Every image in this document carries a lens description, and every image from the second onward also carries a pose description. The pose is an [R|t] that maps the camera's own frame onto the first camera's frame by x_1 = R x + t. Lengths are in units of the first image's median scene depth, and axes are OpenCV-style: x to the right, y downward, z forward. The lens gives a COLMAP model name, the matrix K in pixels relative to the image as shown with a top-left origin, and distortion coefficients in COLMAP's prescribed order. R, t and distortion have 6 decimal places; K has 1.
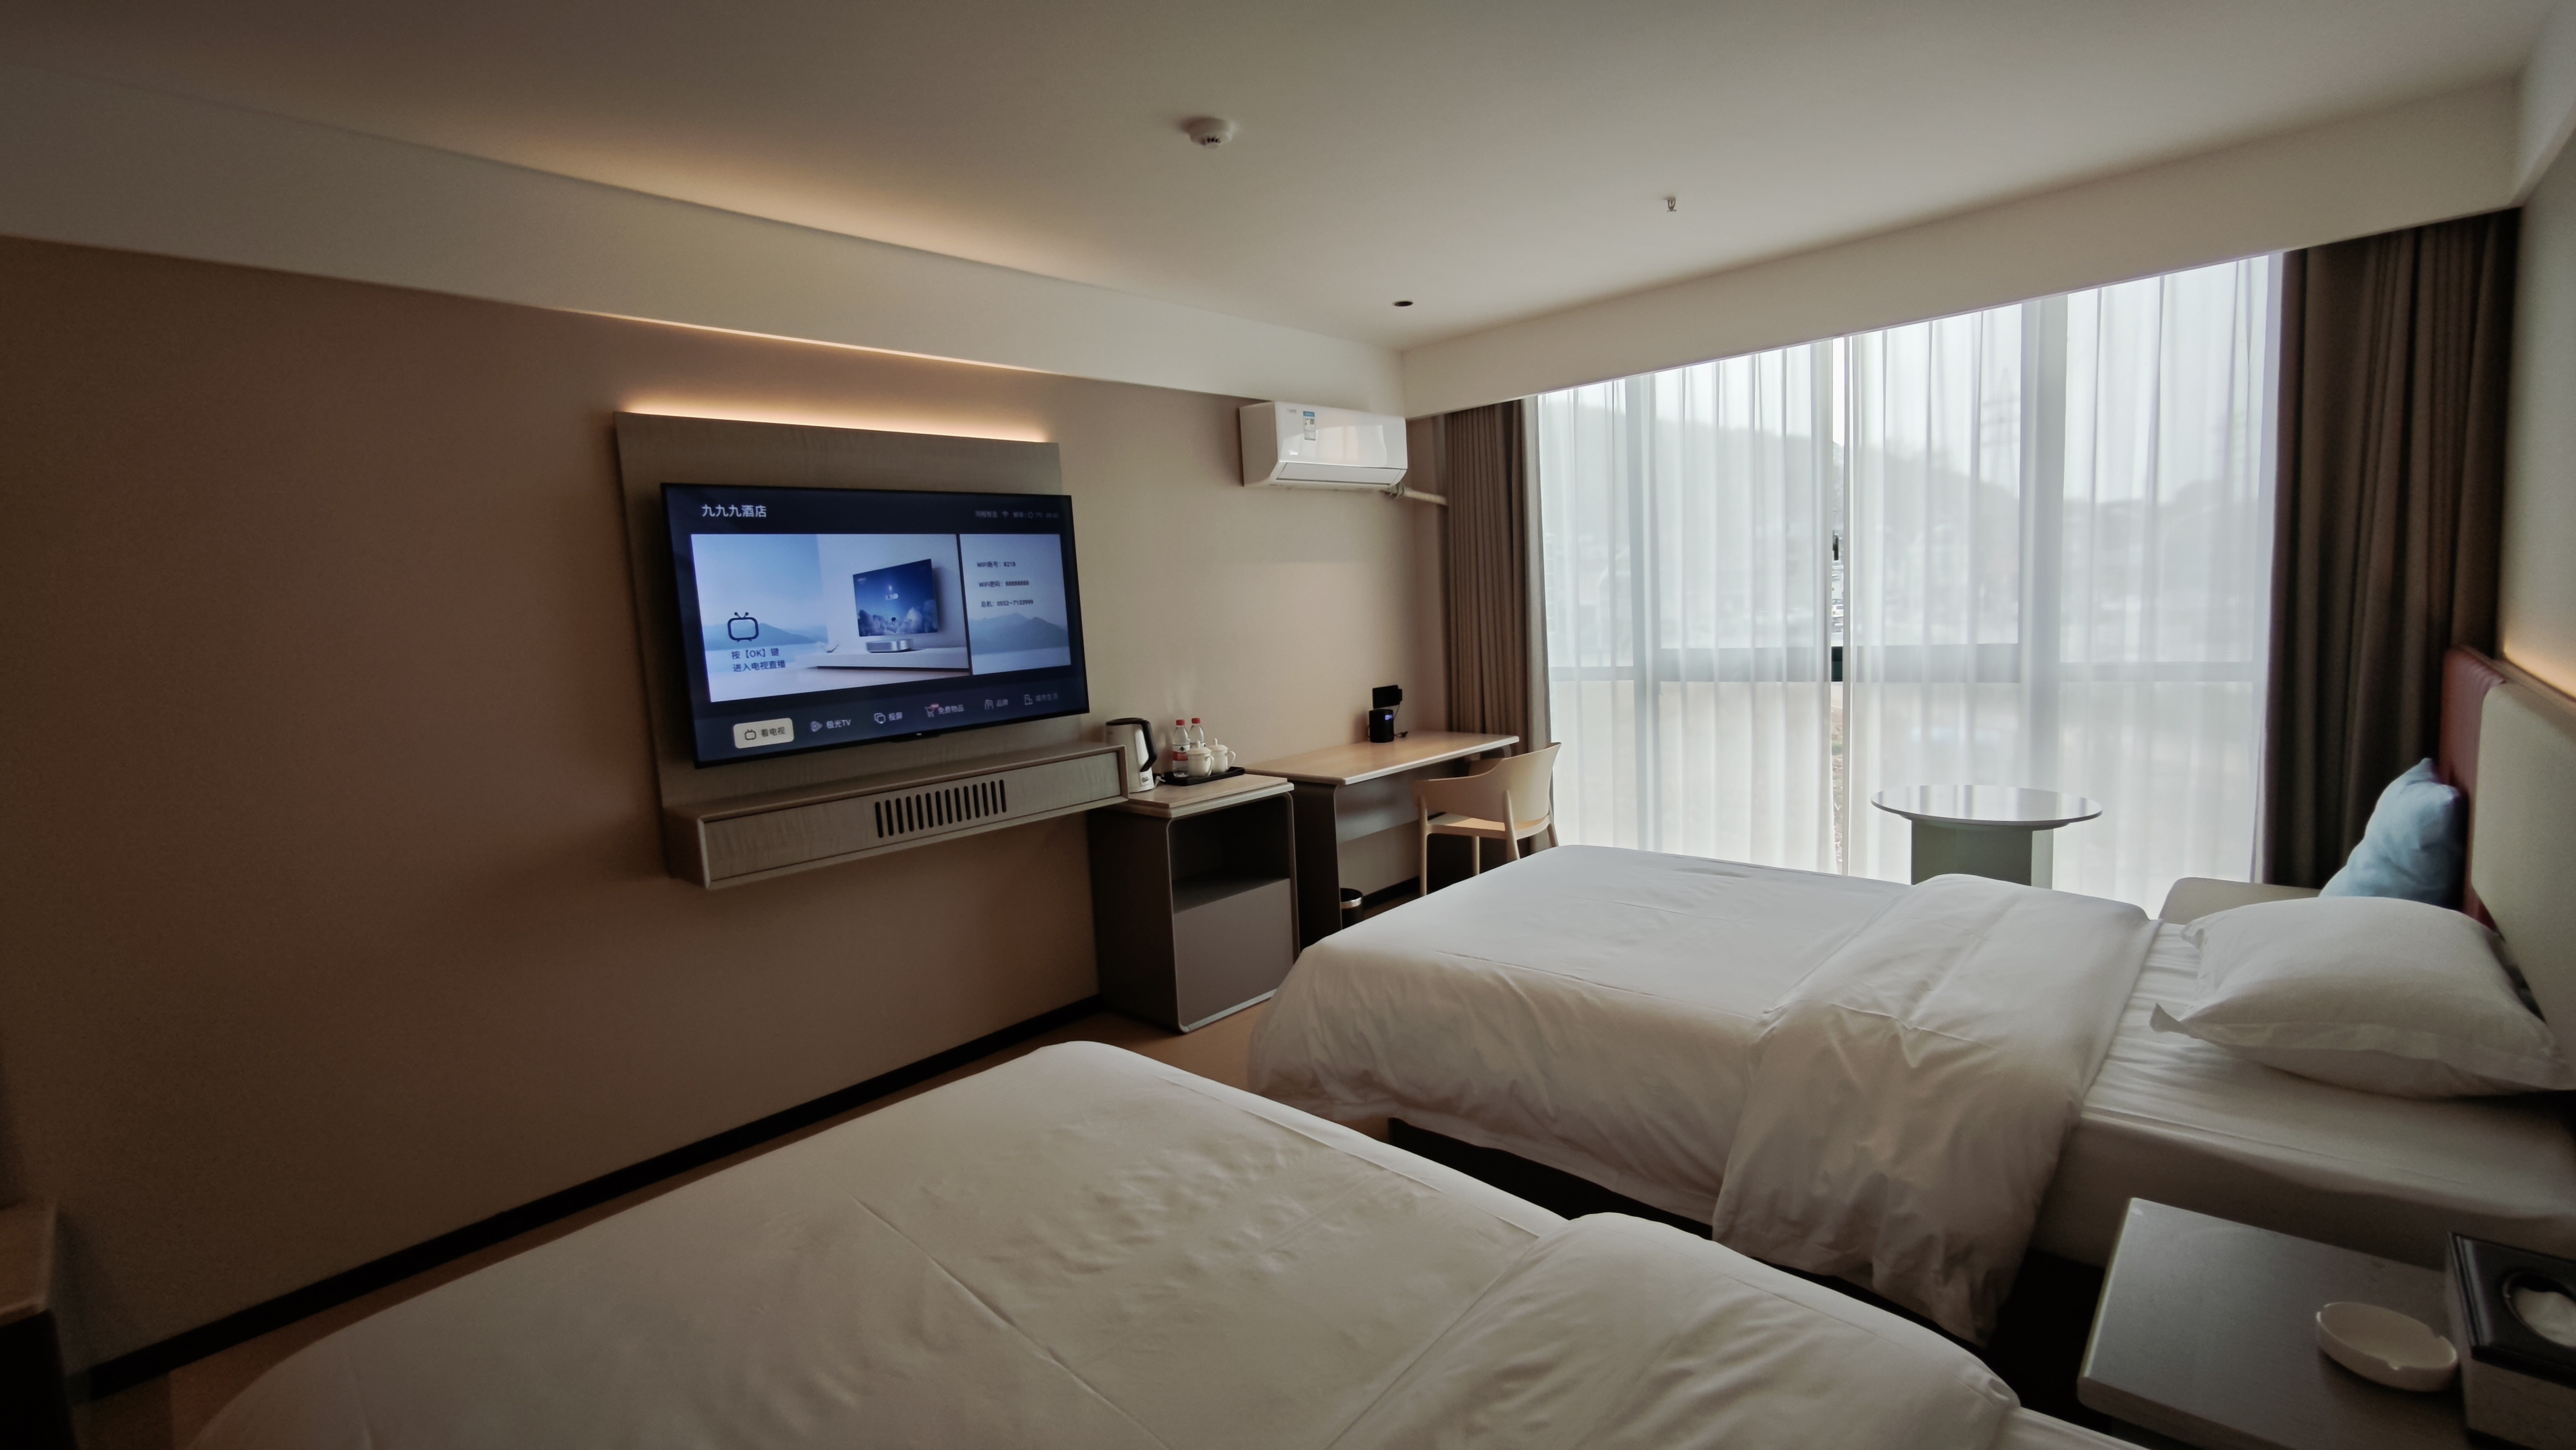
lens RADIAL K [[1106.4, 0, 1271.4], [0, 1106.4, 710.0], [0, 0, 1]] dist [-0.014841, -0.000054]
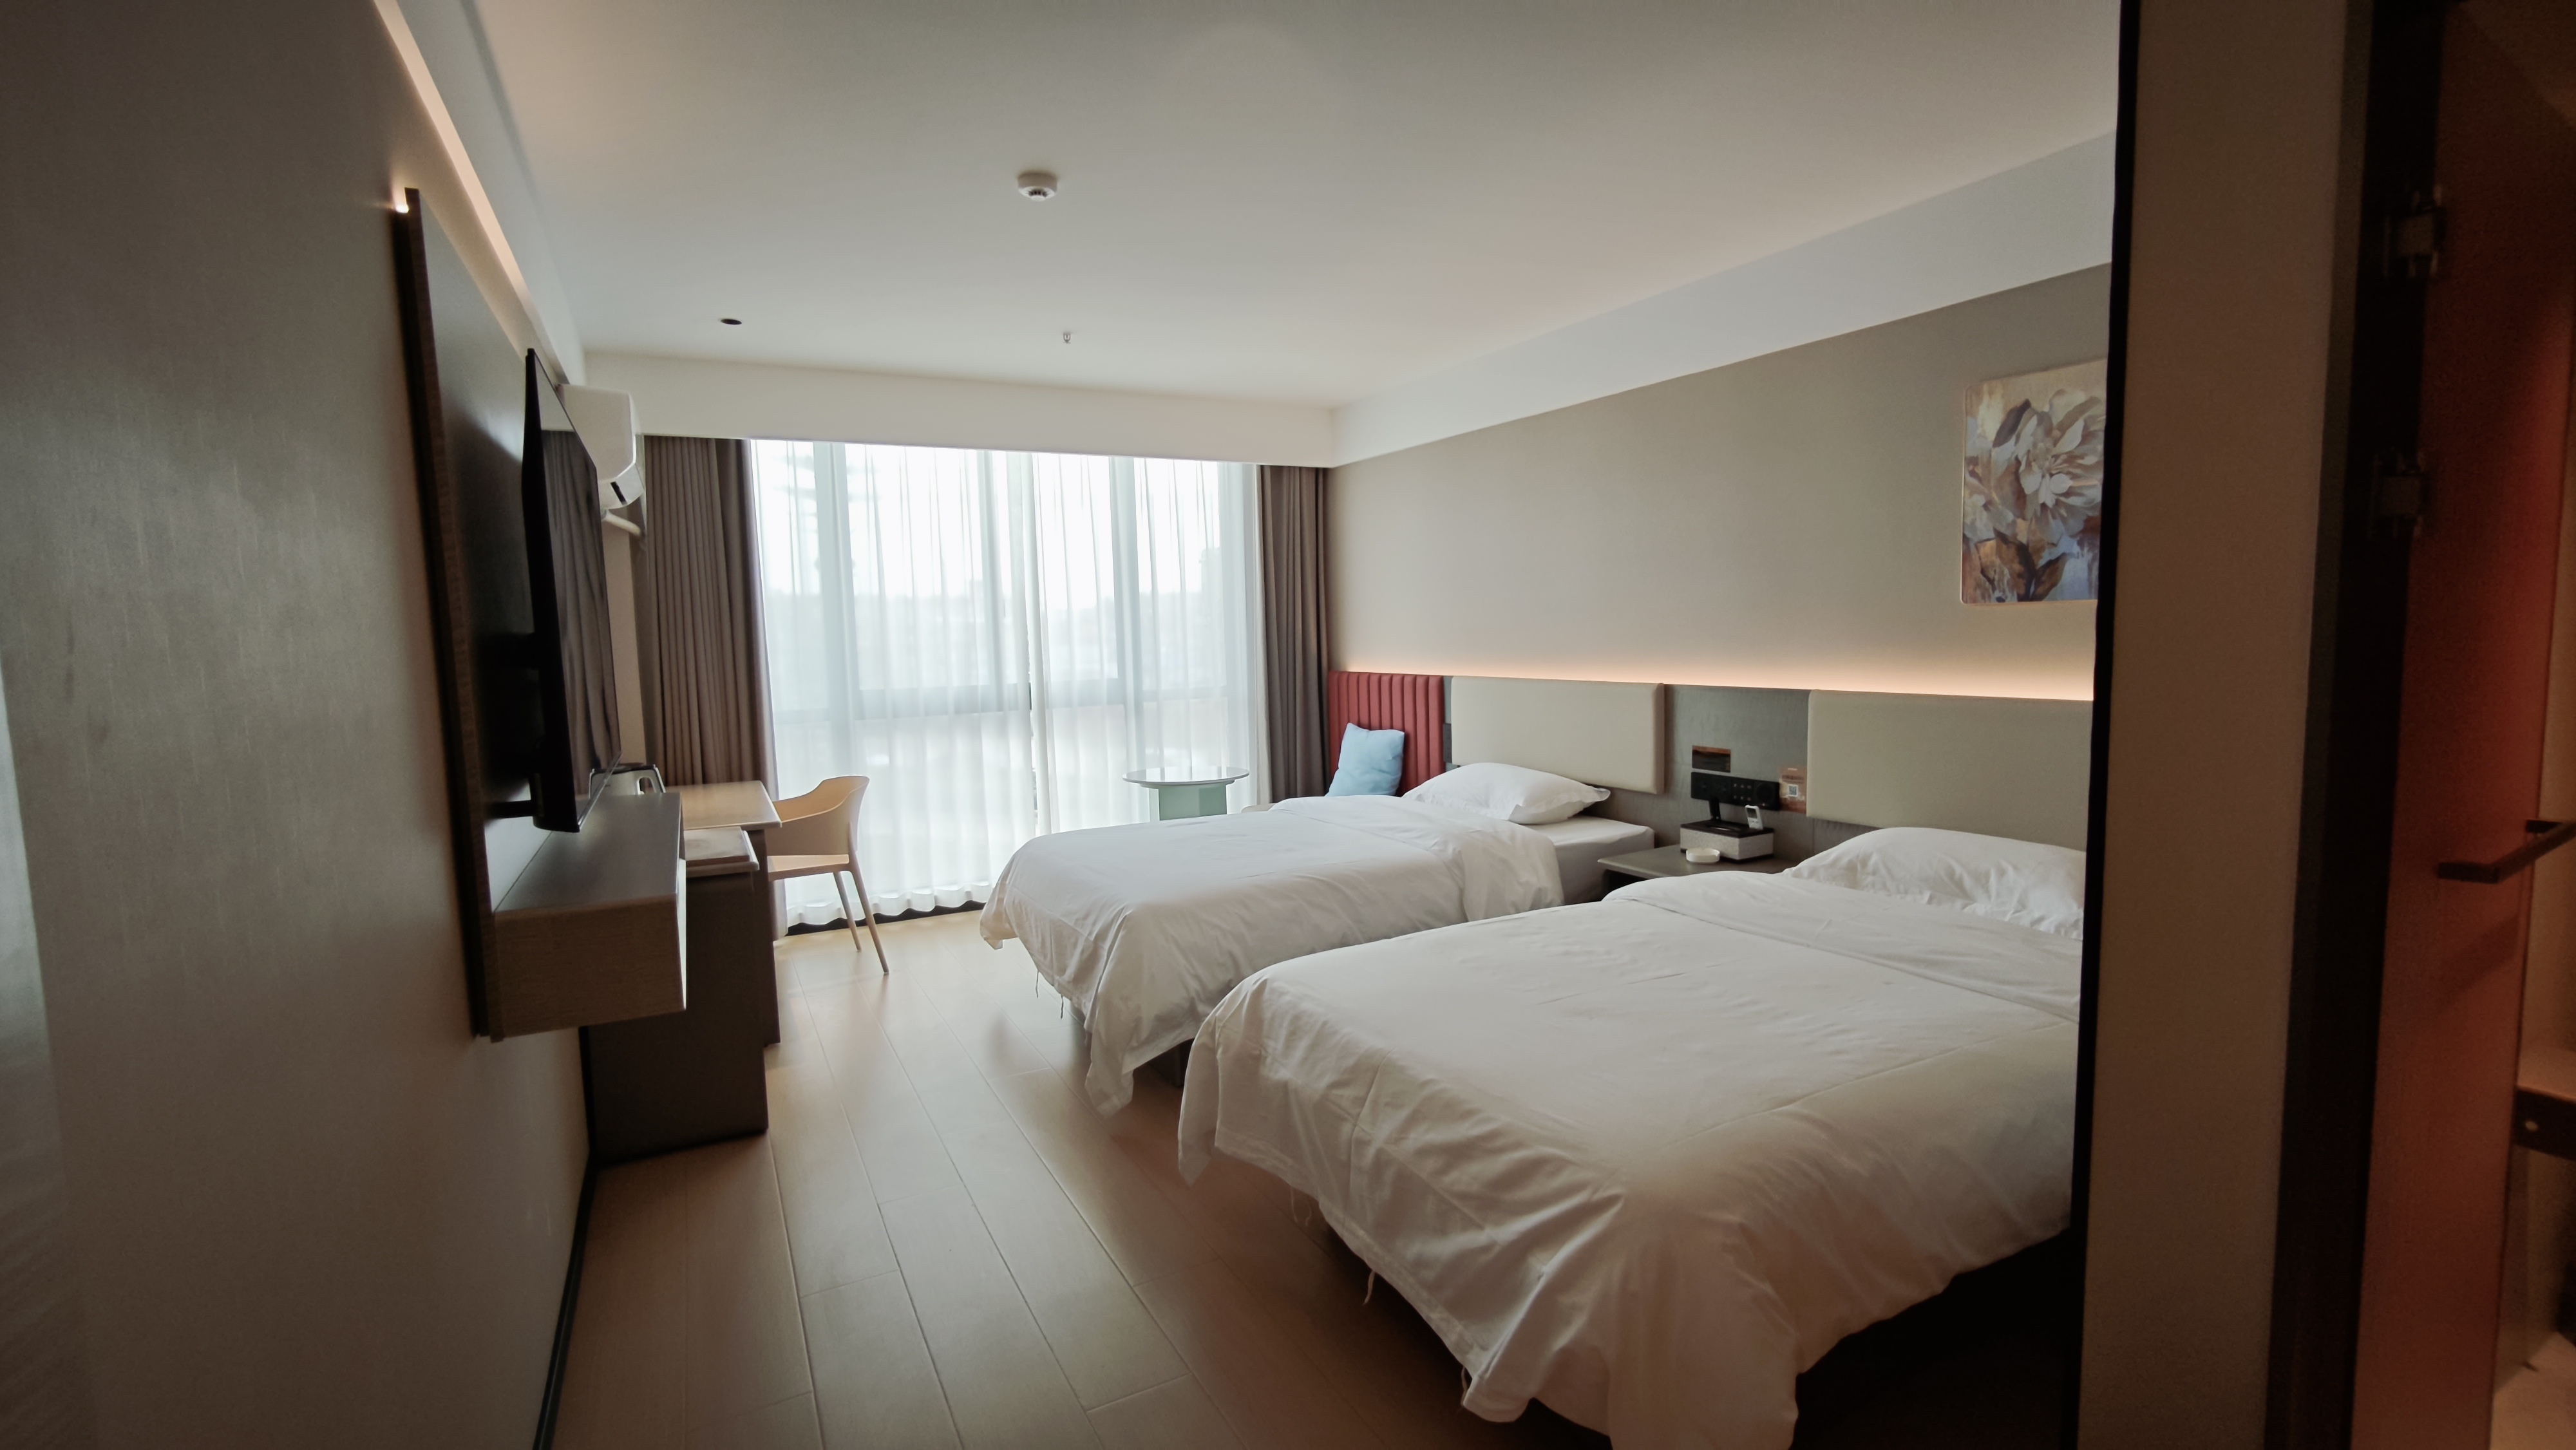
lens RADIAL K [[1092.2, 0, 1288.0], [0, 1092.2, 725.0], [0, 0, 1]] dist [-0.015622, 0.000087]
pose [[0.306907, -0.032716, 0.951177, -0.956902], [0.097447, 0.995237, 0.002789, 0.029388], [-0.946738, 0.091834, 0.308633, 0.448377]]
